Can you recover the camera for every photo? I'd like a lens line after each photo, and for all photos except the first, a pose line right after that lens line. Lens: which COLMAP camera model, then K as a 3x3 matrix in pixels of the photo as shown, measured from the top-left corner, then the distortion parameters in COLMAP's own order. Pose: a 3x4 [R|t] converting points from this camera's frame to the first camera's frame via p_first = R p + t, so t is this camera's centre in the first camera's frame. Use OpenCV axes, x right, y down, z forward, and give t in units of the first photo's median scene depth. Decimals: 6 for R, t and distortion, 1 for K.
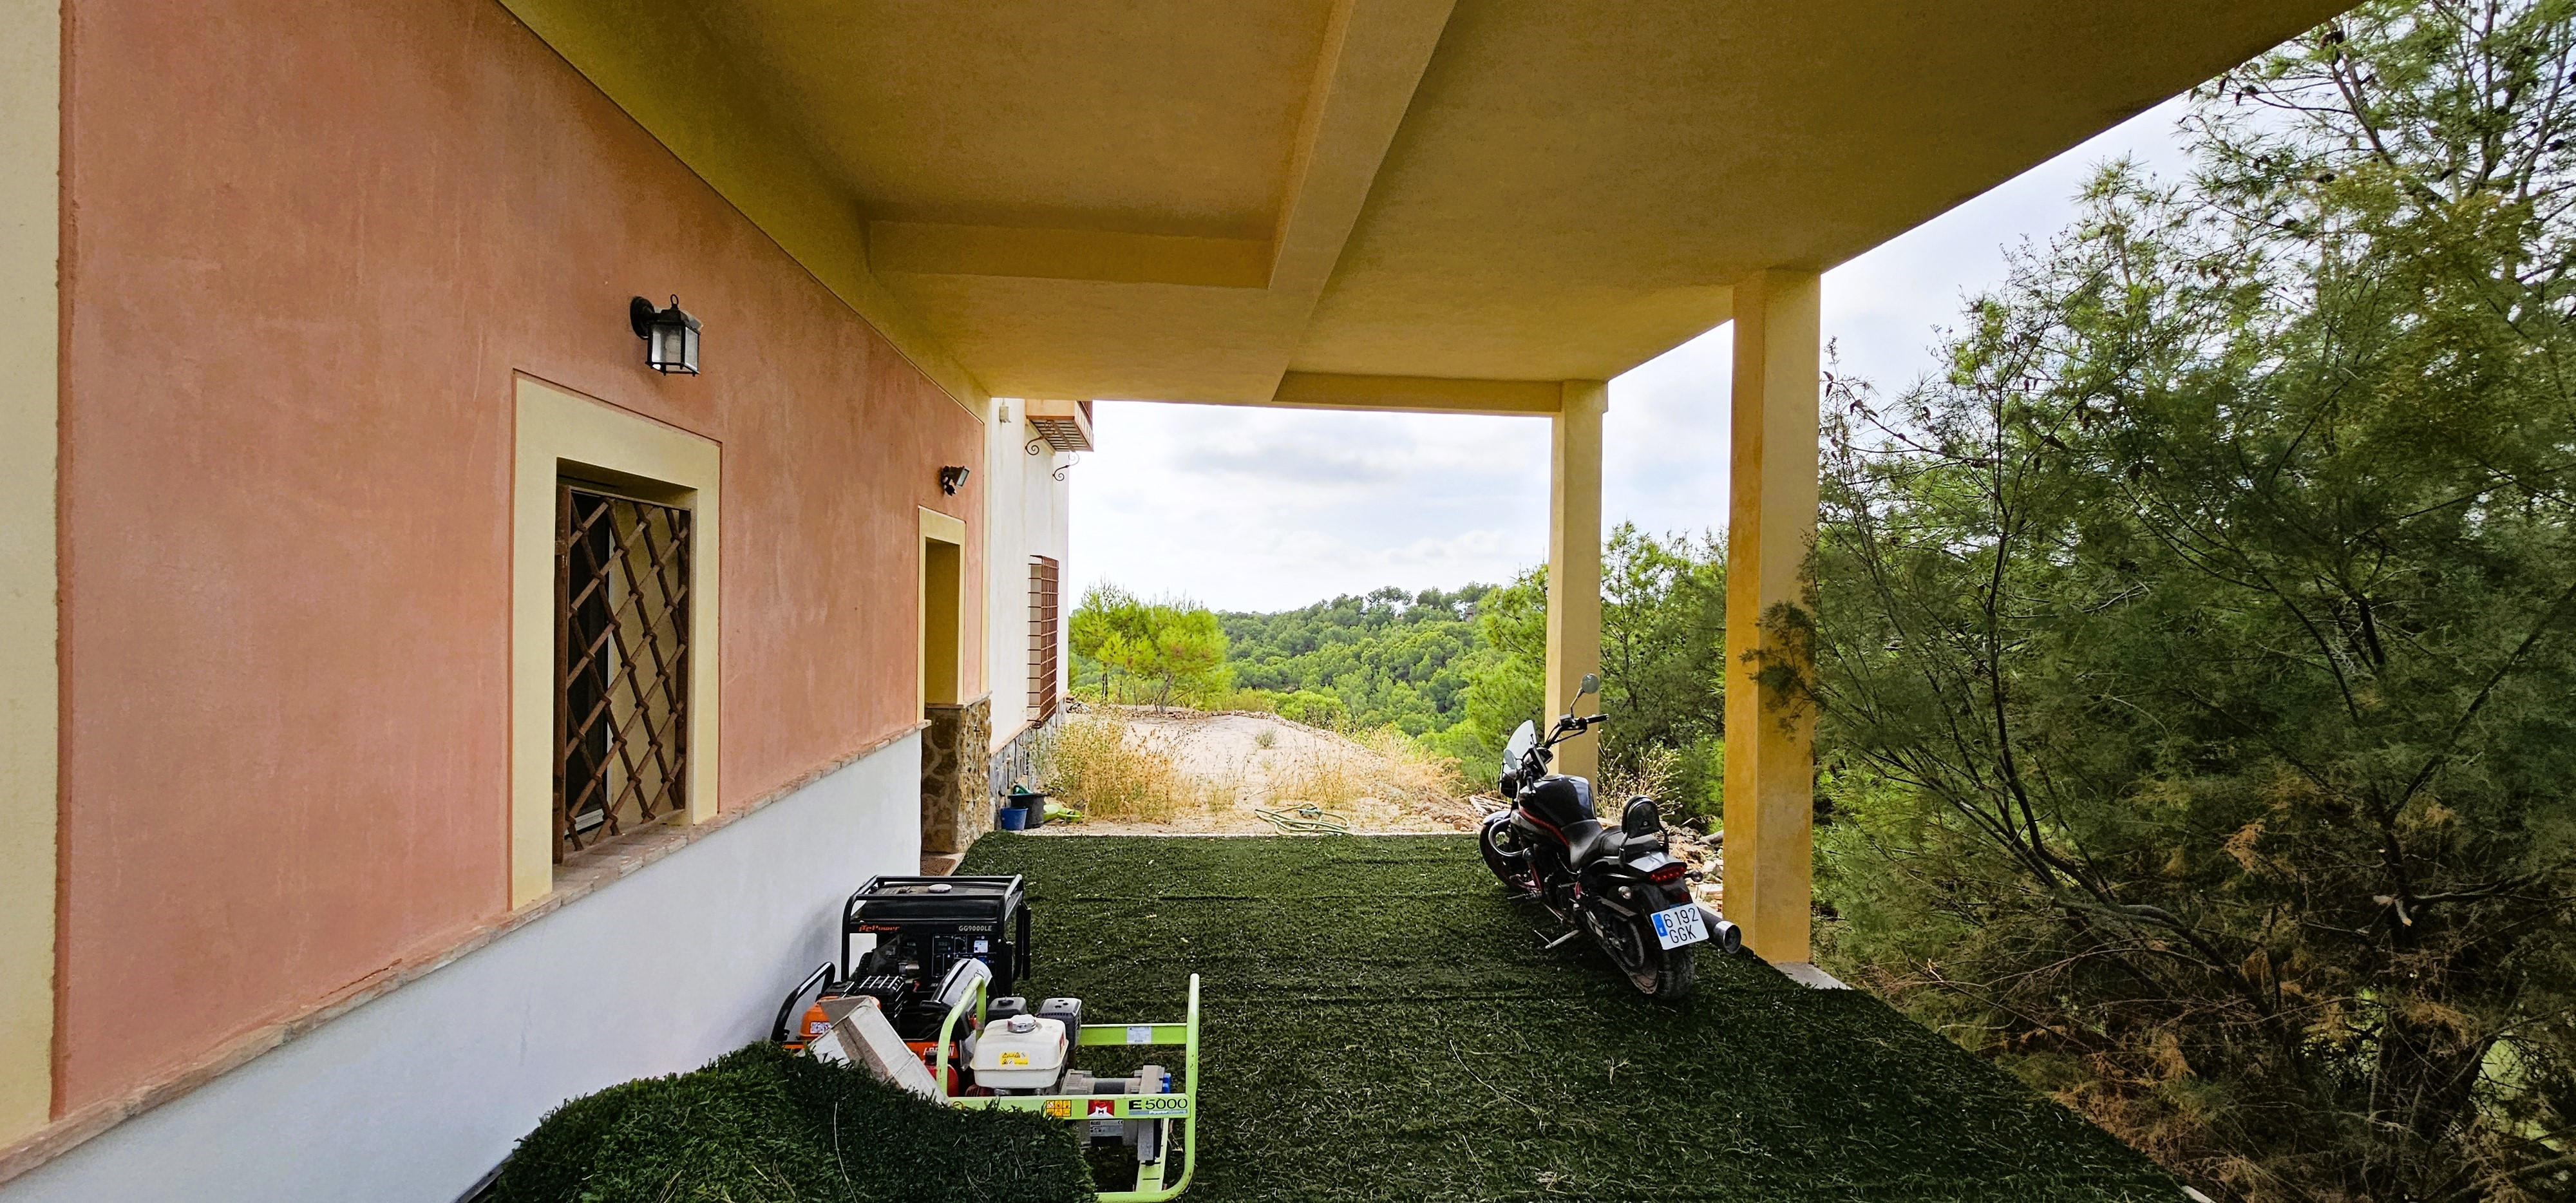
lens RADIAL K [[1054.7, 0, 1277.2], [0, 1054.7, 605.0], [0, 0, 1]] dist [-0.000594, 0.000464]
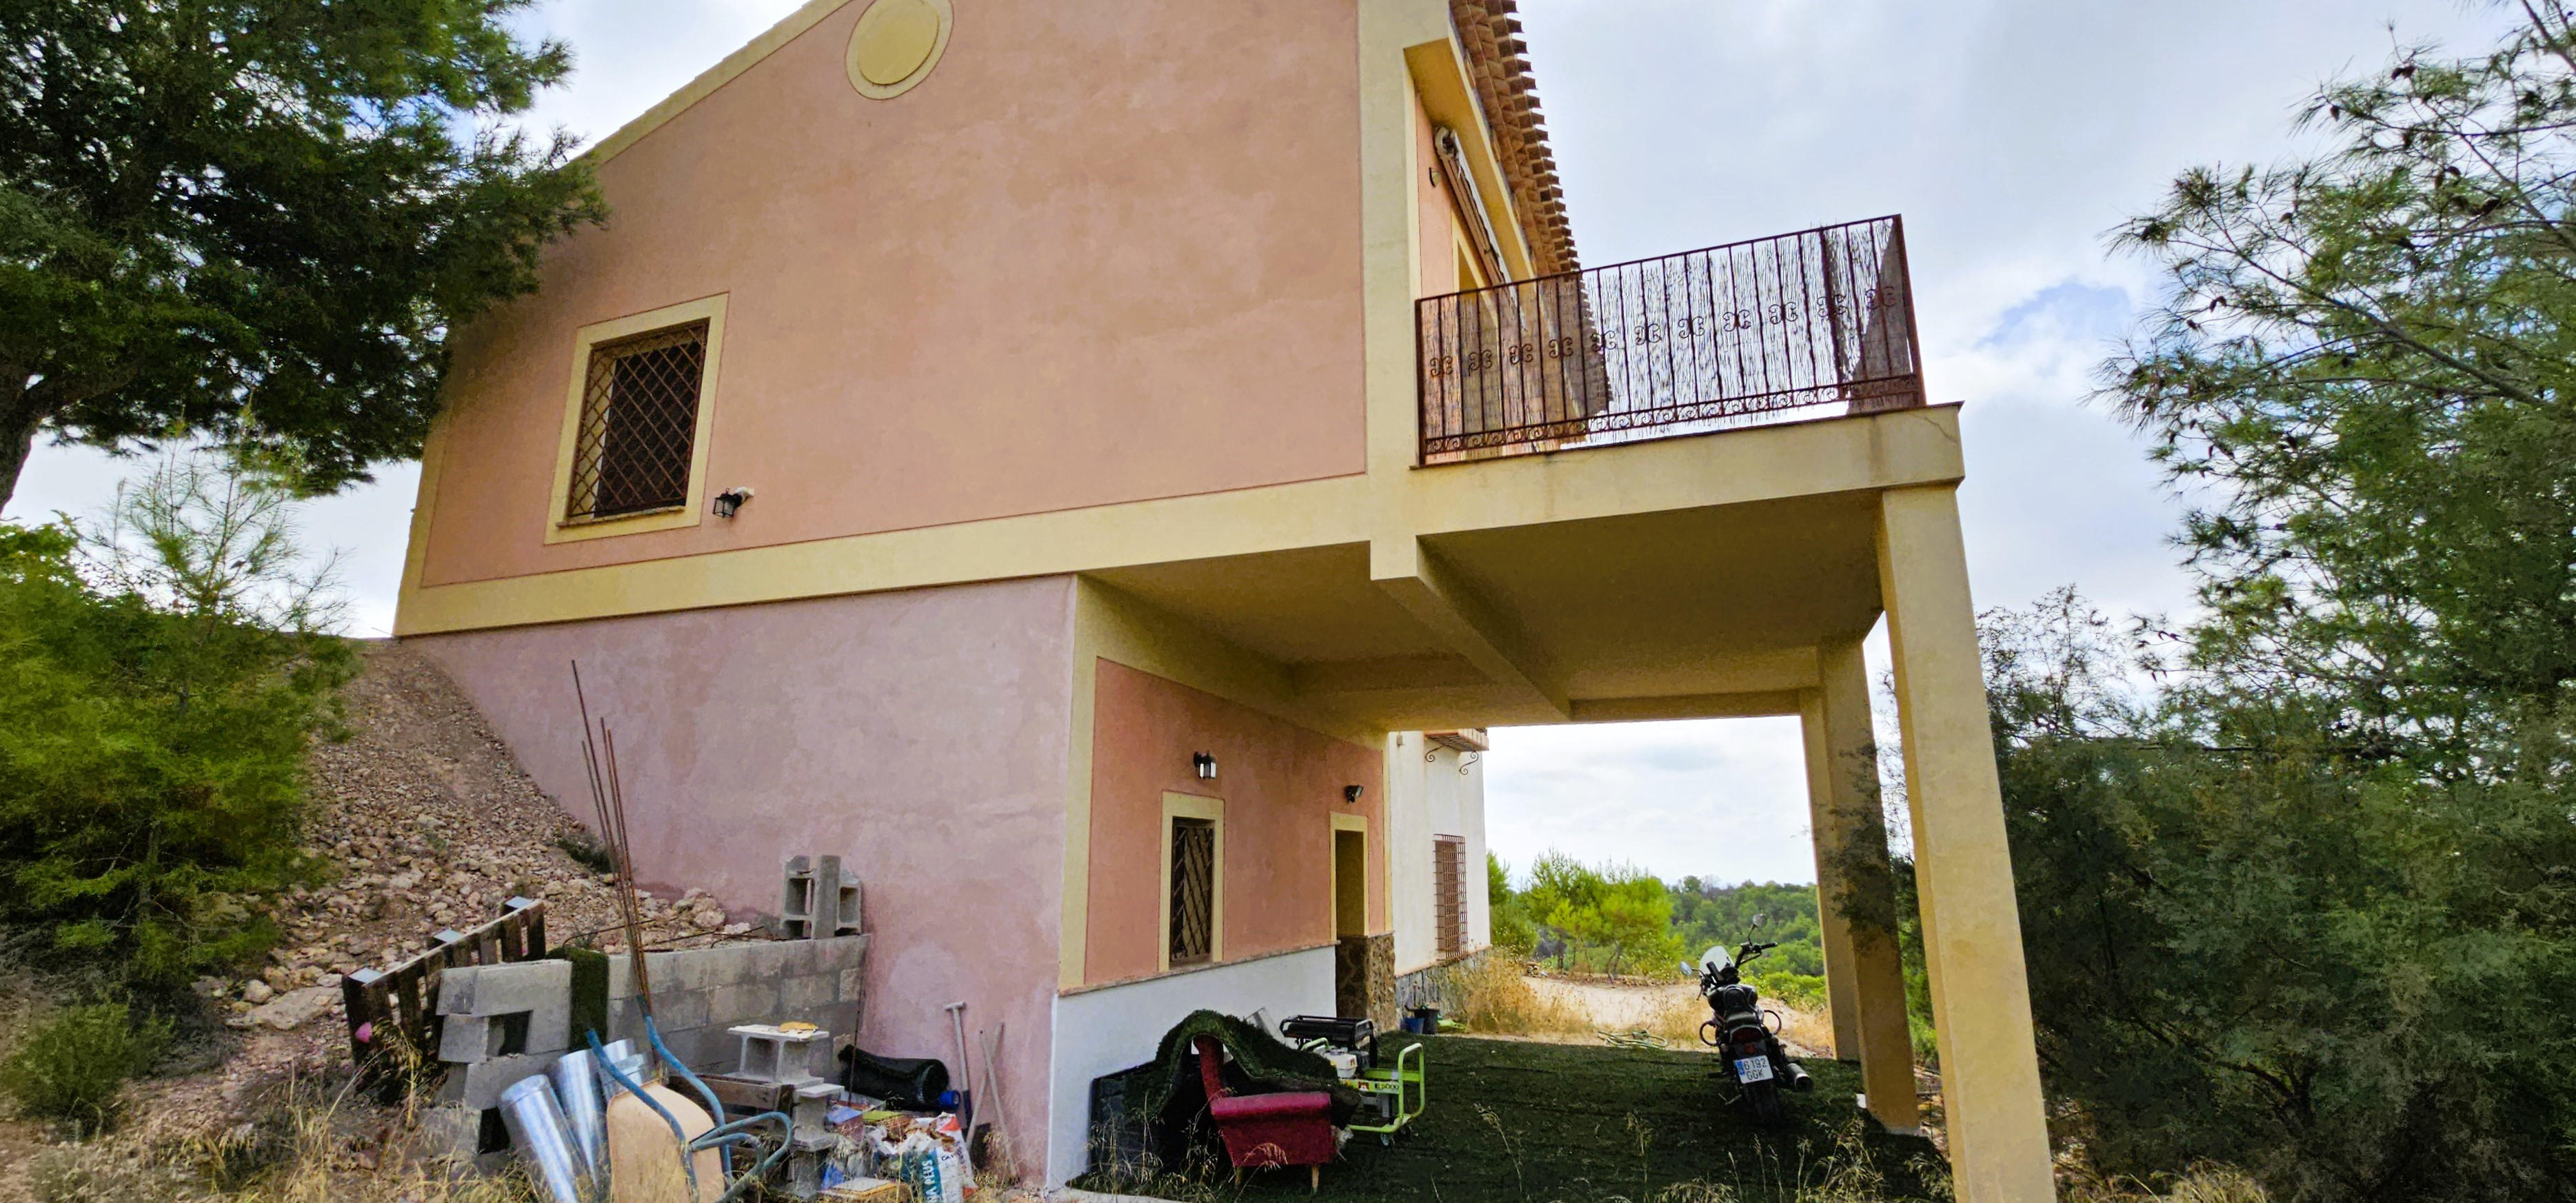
lens RADIAL K [[1124.8, 0, 1293.0], [0, 1124.8, 605.7], [0, 0, 1]] dist [0.000236, 0.001264]
pose [[0.901867, -0.110702, -0.417590, 0.361279], [0.009396, 0.971409, -0.237227, 0.013560], [0.431912, 0.210023, 0.877122, -0.628797]]
